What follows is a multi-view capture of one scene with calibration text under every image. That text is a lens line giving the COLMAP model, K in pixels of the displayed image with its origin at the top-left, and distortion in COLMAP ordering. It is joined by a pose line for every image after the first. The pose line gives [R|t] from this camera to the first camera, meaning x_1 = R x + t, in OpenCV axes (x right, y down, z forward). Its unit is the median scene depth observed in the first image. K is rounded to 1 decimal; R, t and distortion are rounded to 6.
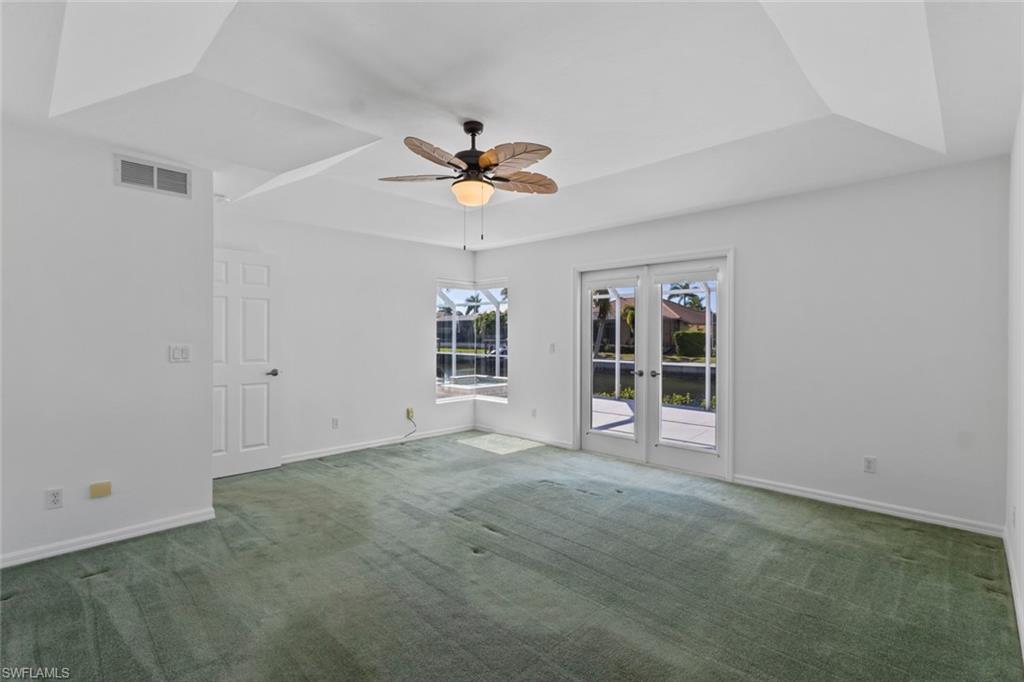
lens RADIAL K [[474.2, 0, 509.7], [0, 474.2, 338.8], [0, 0, 1]] dist [0.004091, -0.000401]
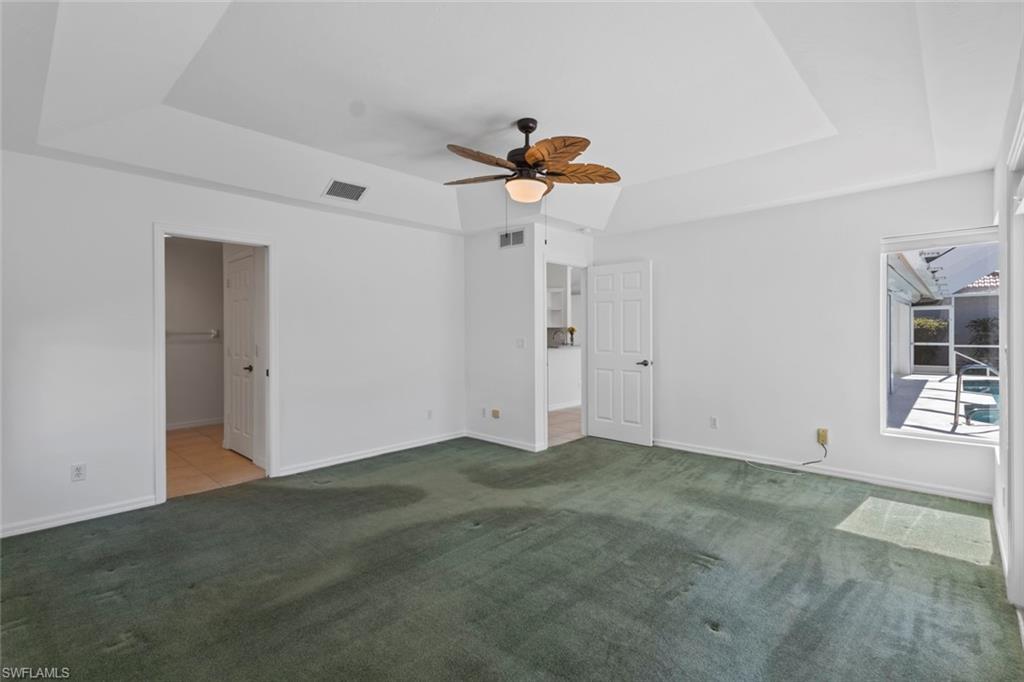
lens RADIAL K [[474.2, 0, 512.0], [0, 474.2, 334.0], [0, 0, 1]] dist [0.004091, -0.000401]
pose [[0.022198, 0.004272, -0.999744, 0.737603], [-0.002538, 0.999988, 0.004217, -0.003760], [0.999750, 0.002444, 0.022208, 0.745624]]
